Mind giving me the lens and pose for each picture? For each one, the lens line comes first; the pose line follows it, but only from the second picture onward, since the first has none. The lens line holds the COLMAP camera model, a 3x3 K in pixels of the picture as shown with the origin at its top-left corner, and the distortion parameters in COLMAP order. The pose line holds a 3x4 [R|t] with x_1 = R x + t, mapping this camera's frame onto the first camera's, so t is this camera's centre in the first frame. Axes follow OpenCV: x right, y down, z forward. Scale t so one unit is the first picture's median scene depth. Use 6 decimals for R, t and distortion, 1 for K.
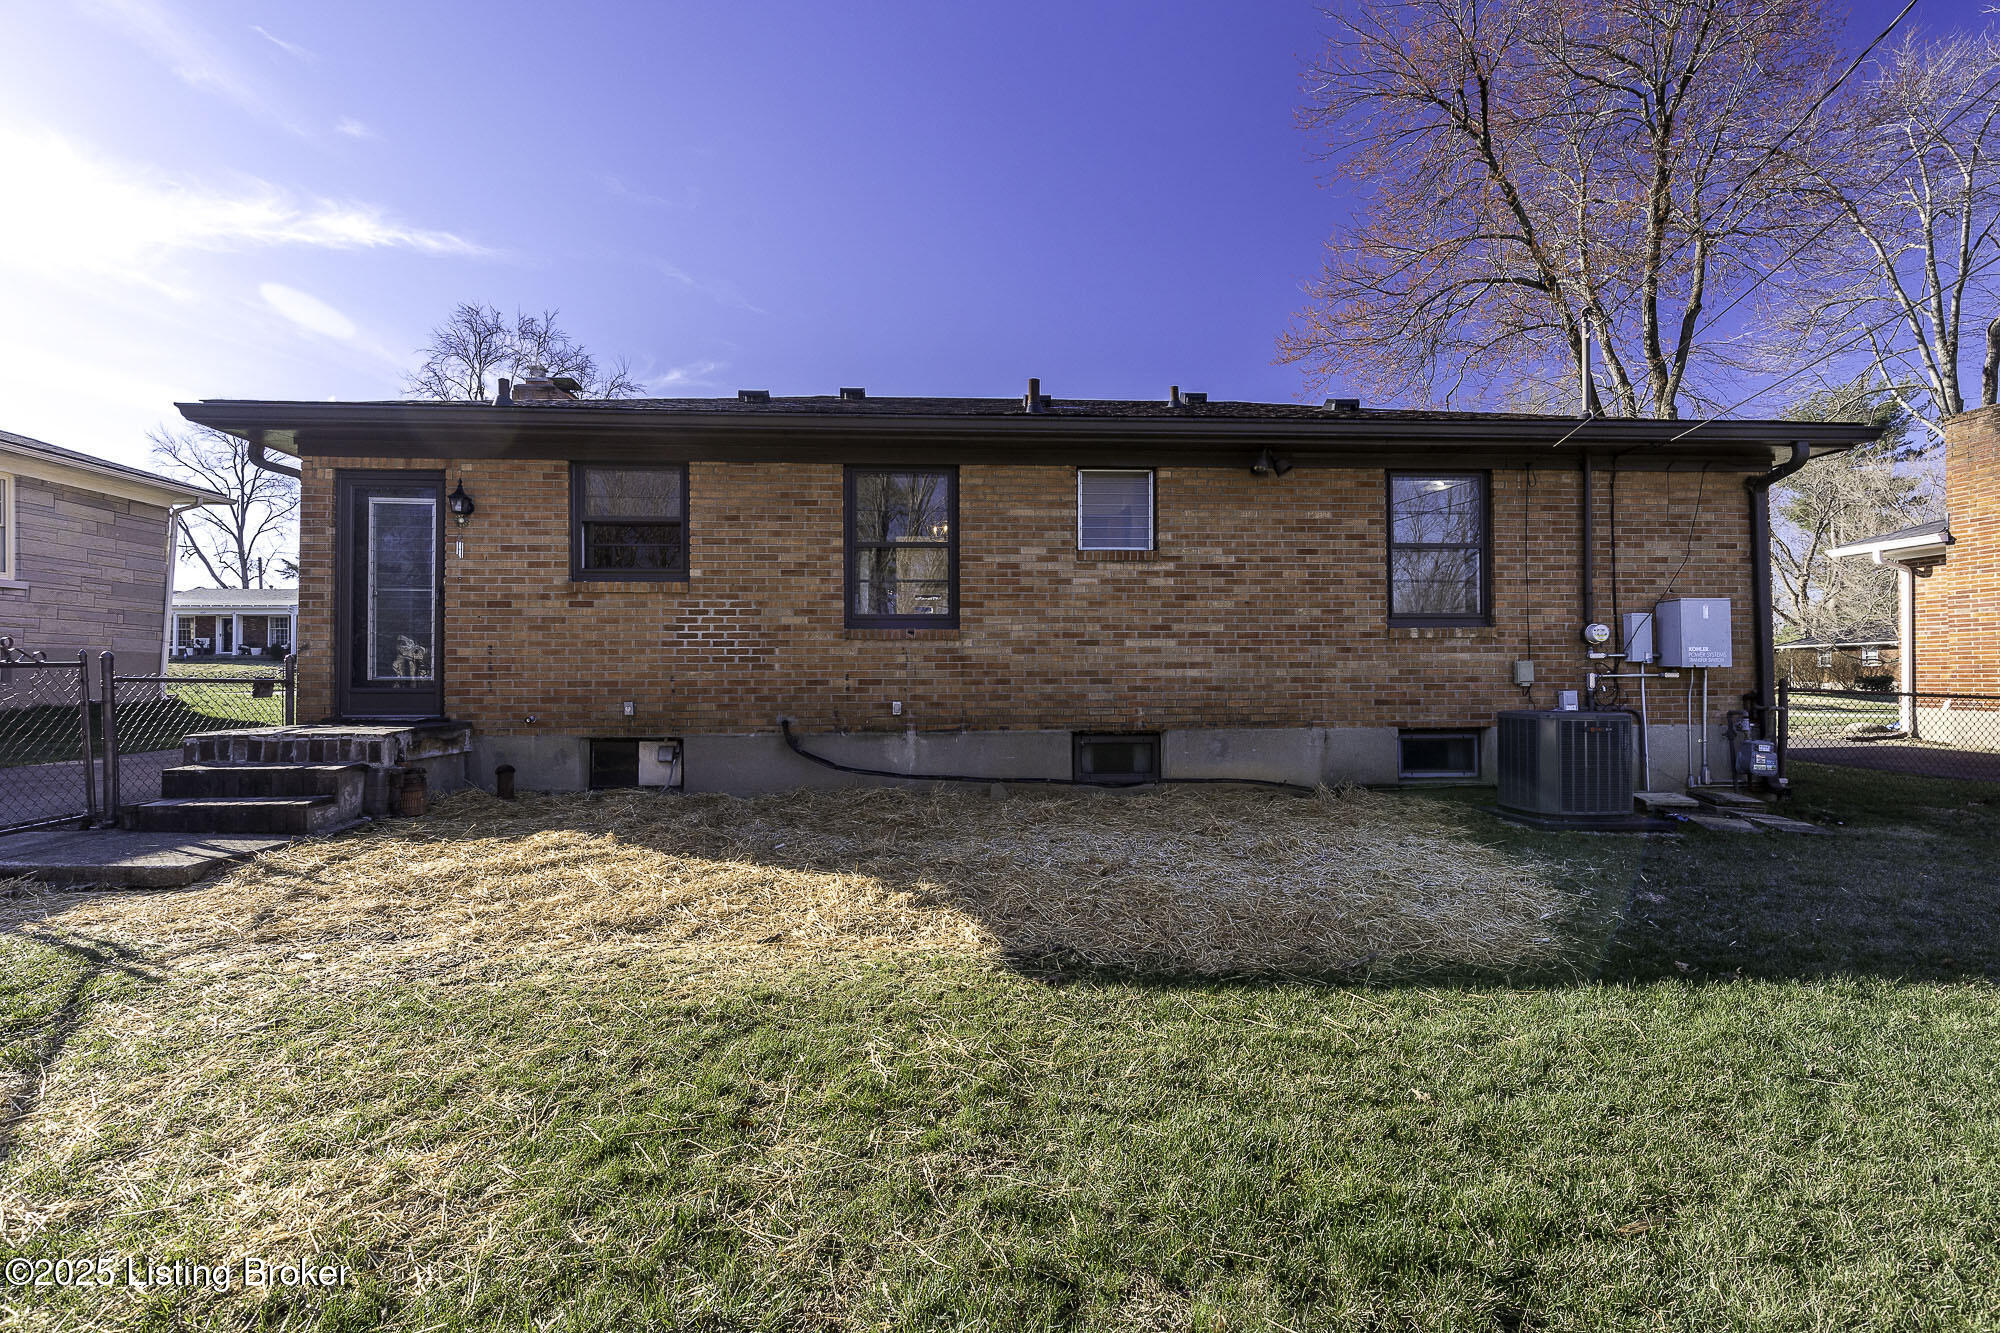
lens RADIAL K [[931.6, 0, 996.1], [0, 931.6, 667.5], [0, 0, 1]] dist [0.002892, -0.000054]
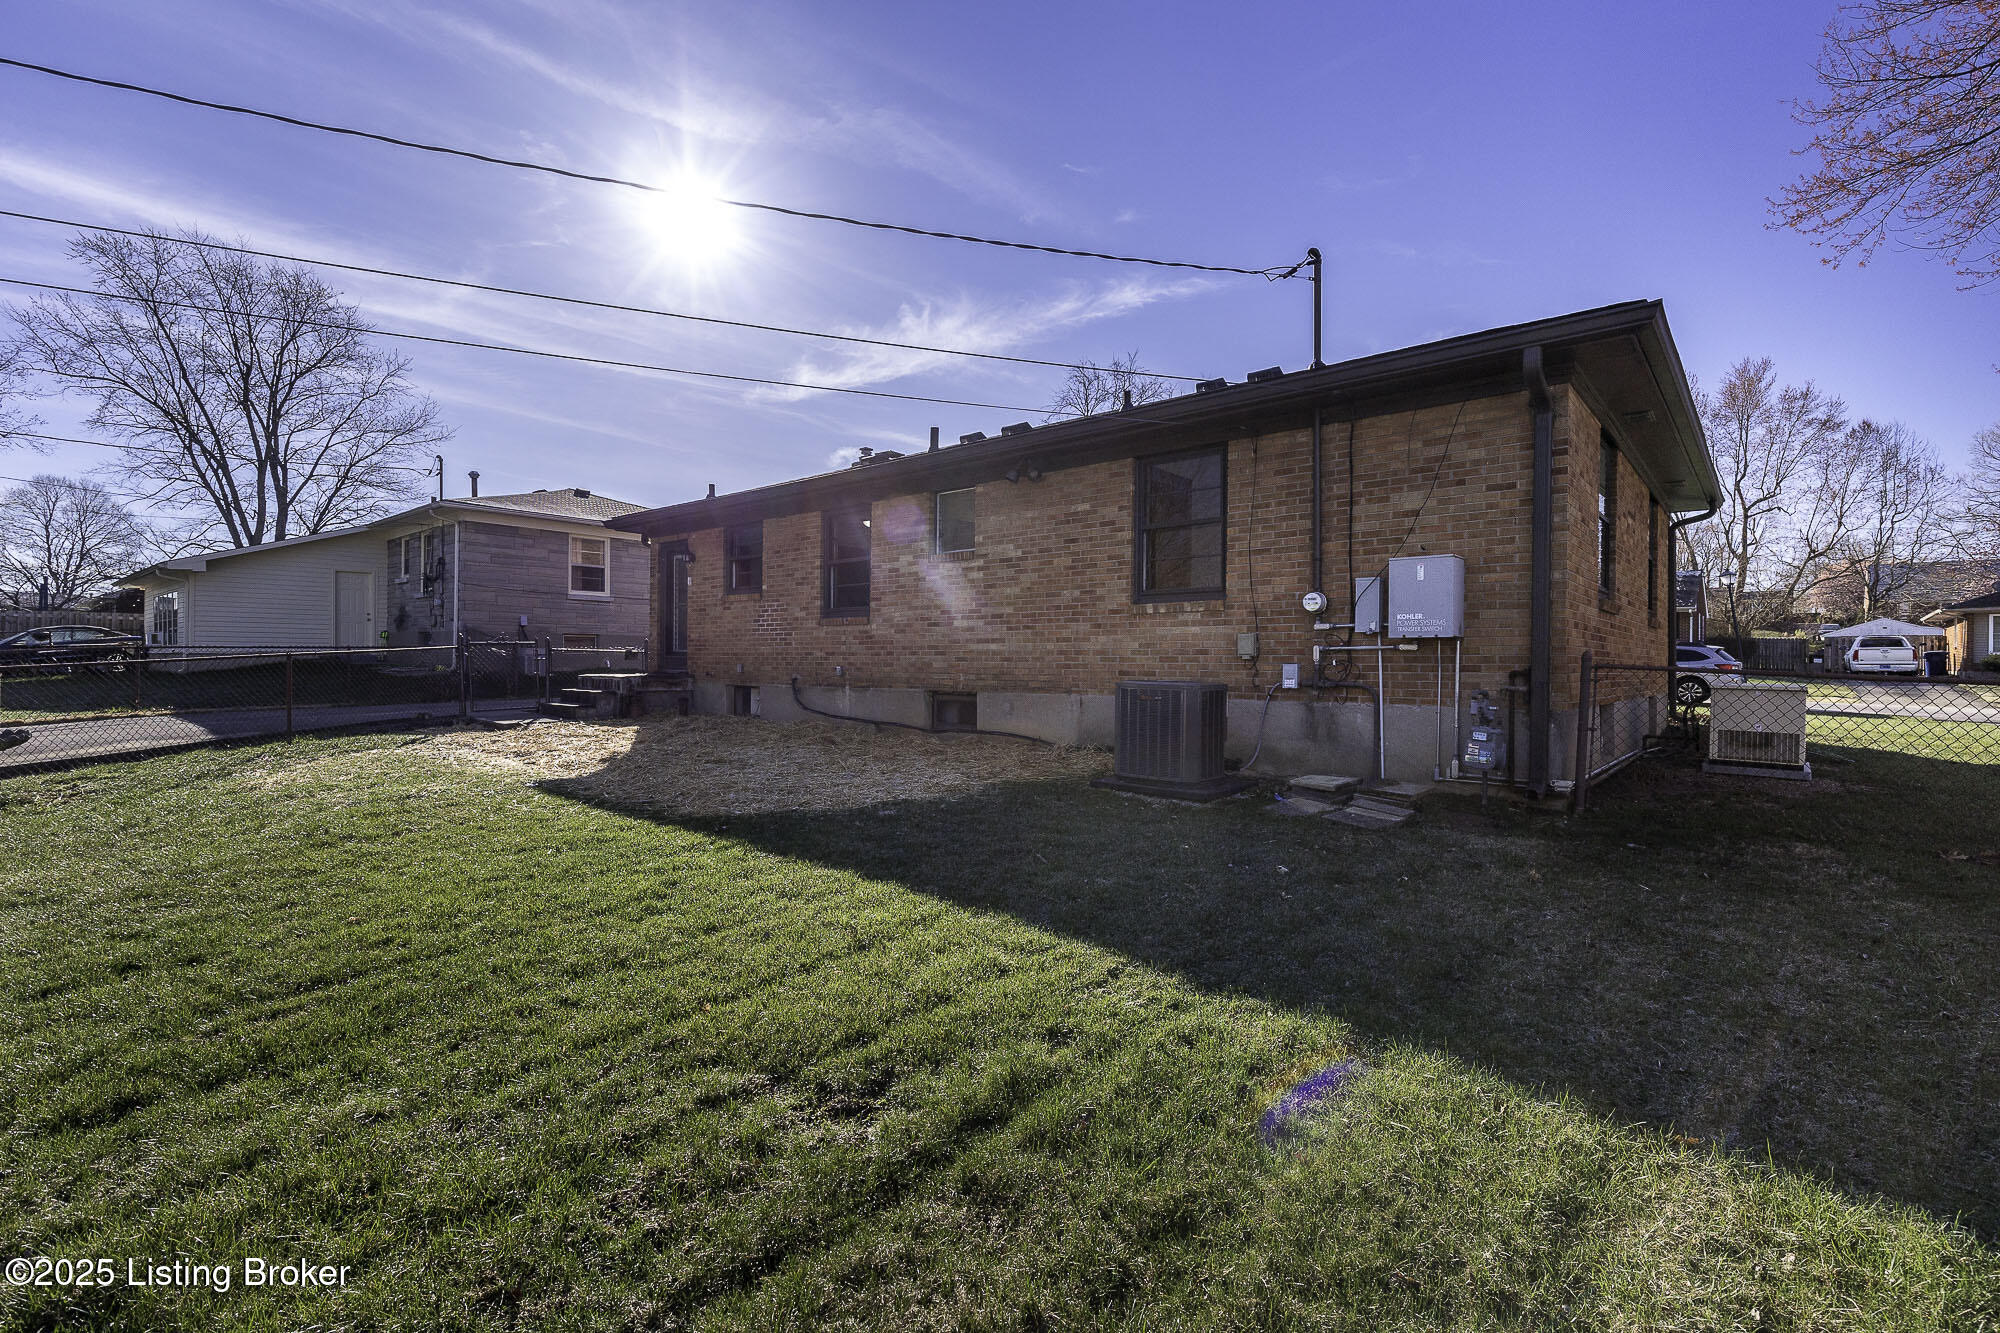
lens RADIAL K [[896.4, 0, 1000.0], [0, 896.4, 666.5], [0, 0, 1]] dist [0.005722, 0.000404]
pose [[0.715048, 0.012228, -0.698968, 1.053811], [0.004639, 0.999742, 0.022236, 0.005602], [0.699060, -0.019143, 0.714807, 0.145938]]
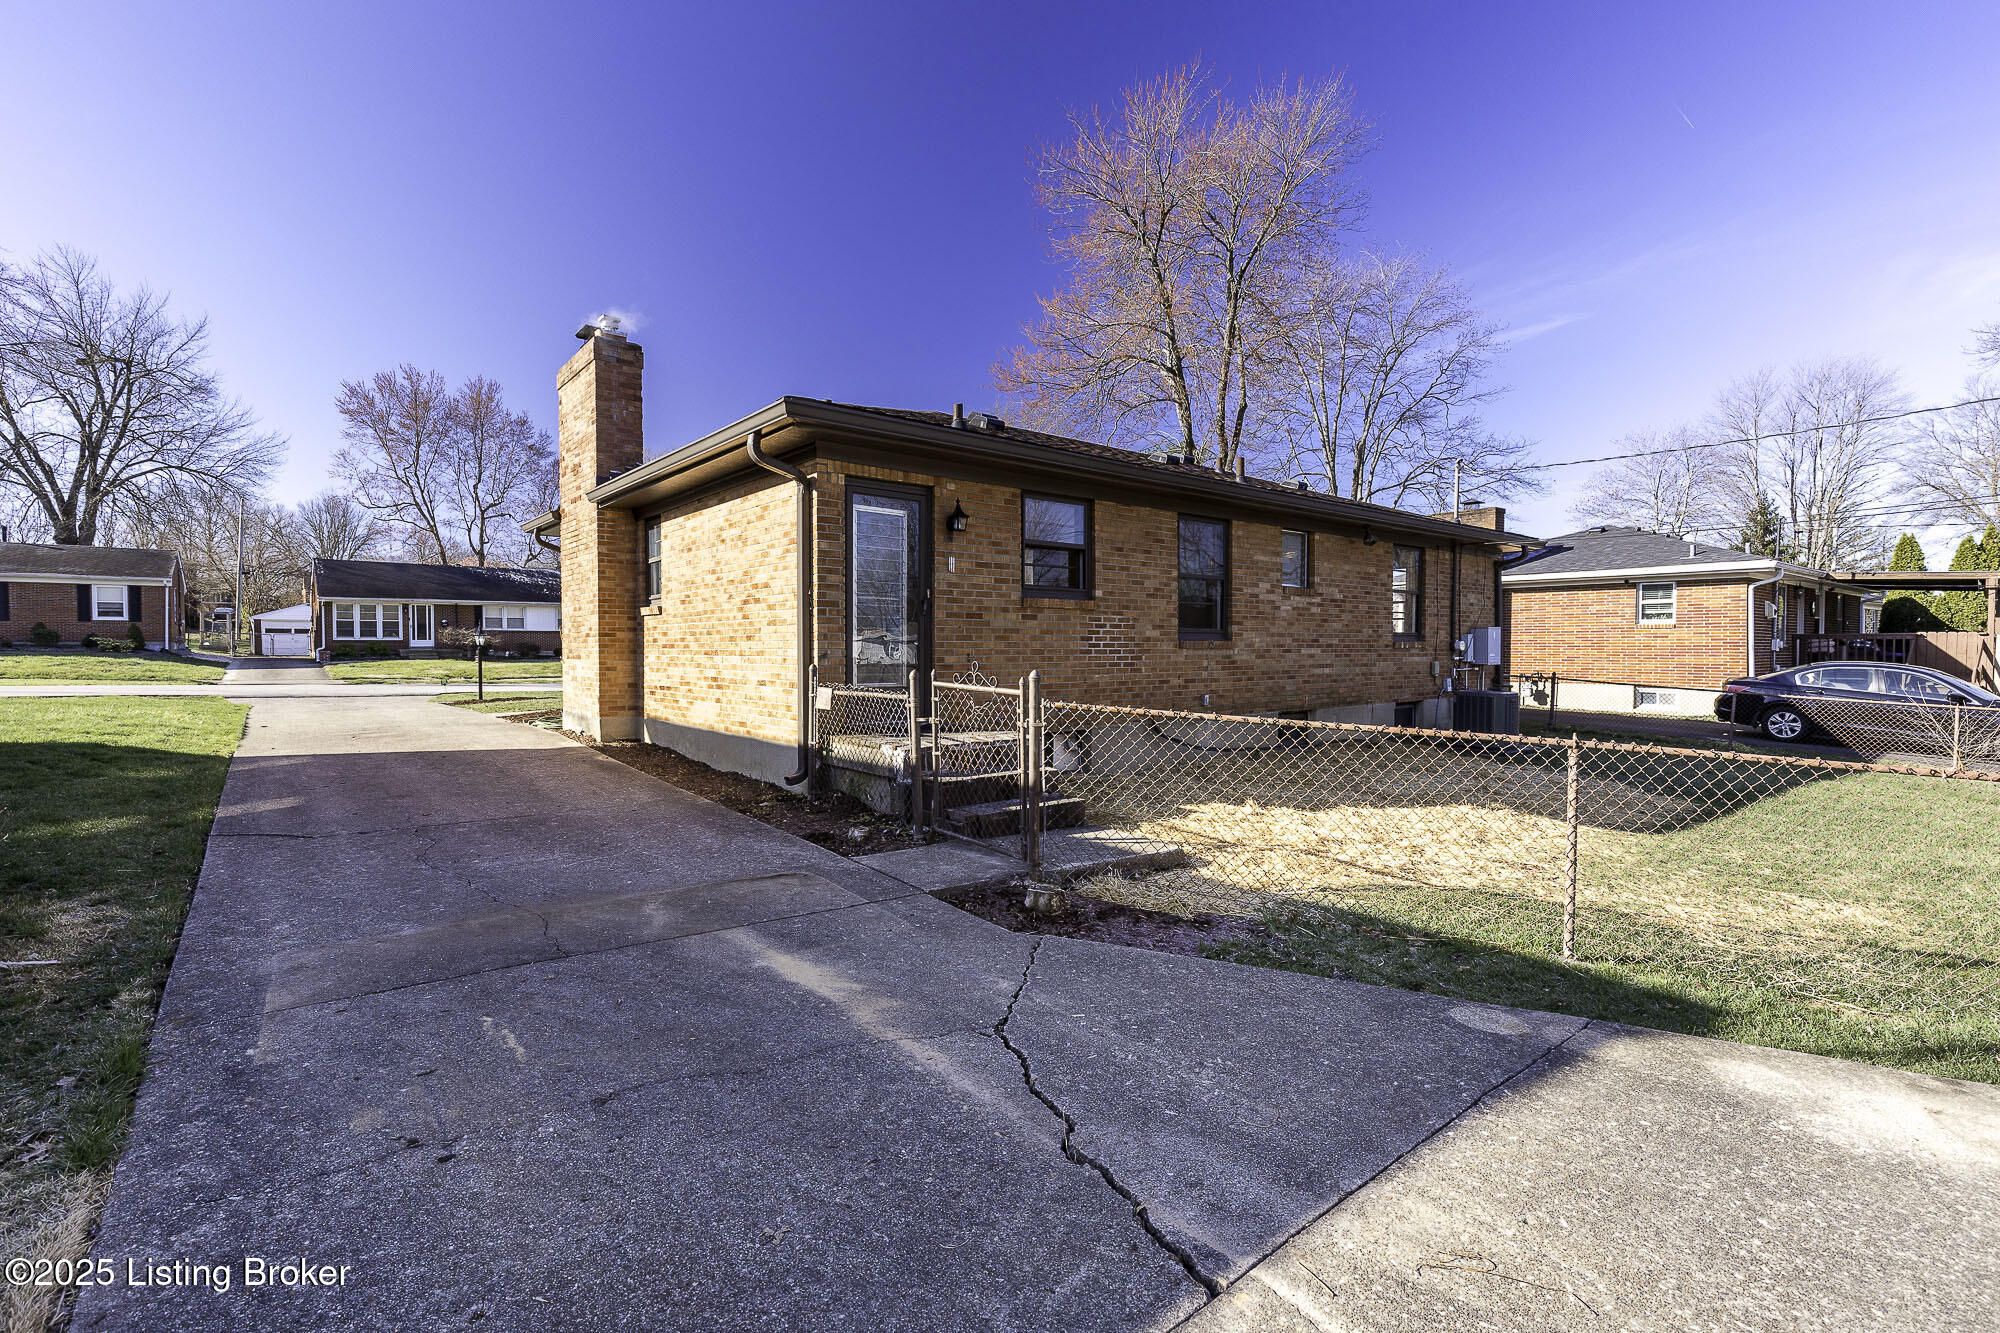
lens RADIAL K [[904.7, 0, 1000.0], [0, 904.7, 666.5], [0, 0, 1]] dist [0.003222, 0.000392]
pose [[0.813247, -0.007217, 0.581874, -1.072320], [-0.016709, 0.999221, 0.035747, -0.044715], [-0.581679, -0.038793, 0.812493, 0.113081]]
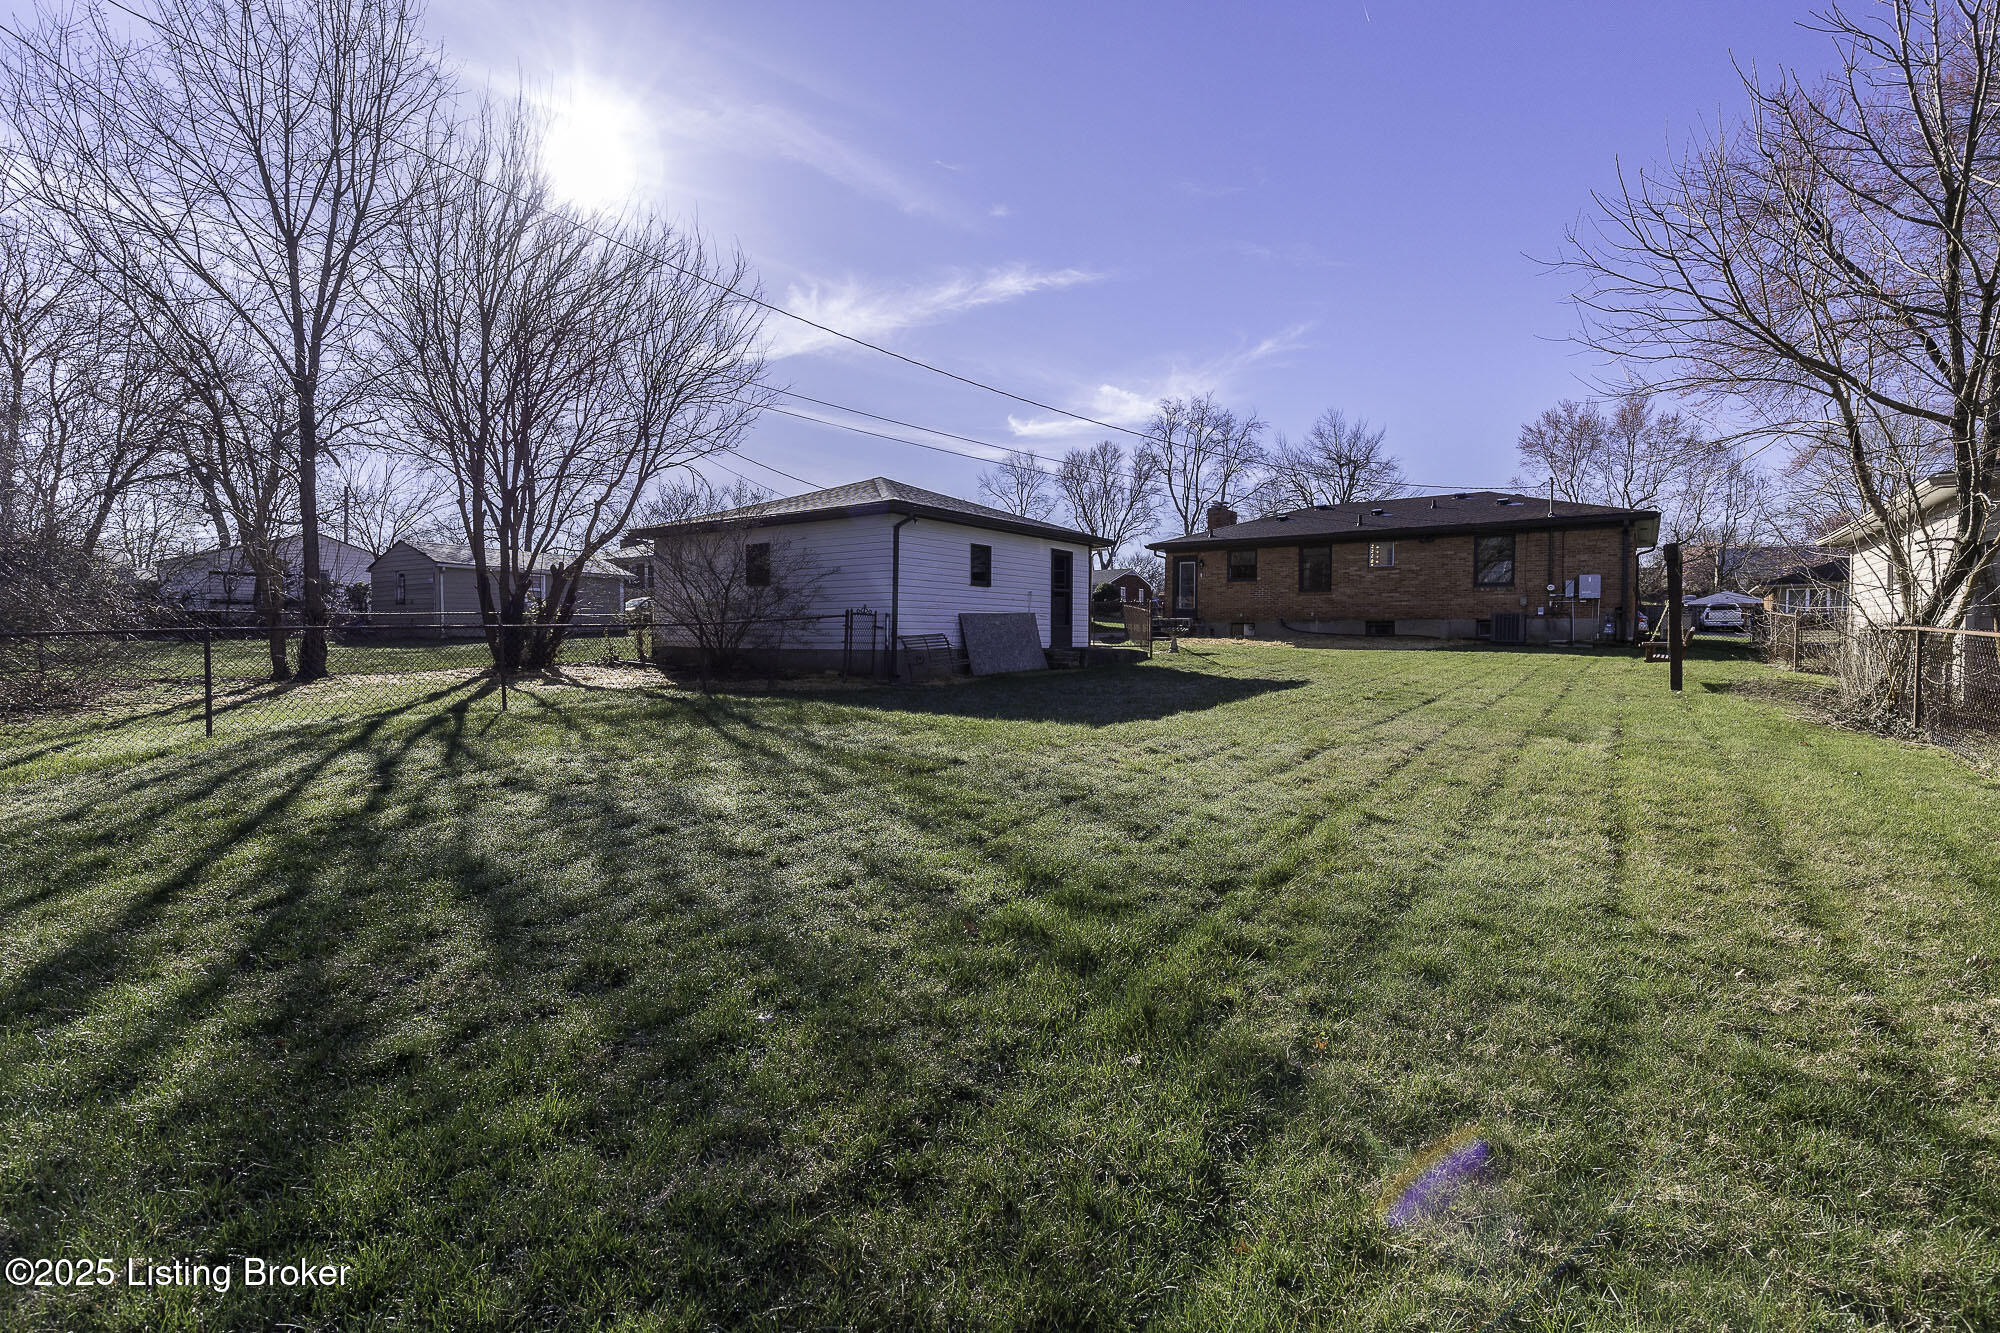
lens RADIAL K [[907.4, 0, 991.9], [0, 907.4, 665.8], [0, 0, 1]] dist [0.003116, 0.000212]
pose [[0.776448, 0.026087, -0.629641, 1.102207], [0.008078, 0.998649, 0.051338, 0.049433], [0.630129, -0.044948, 0.775188, -2.411063]]
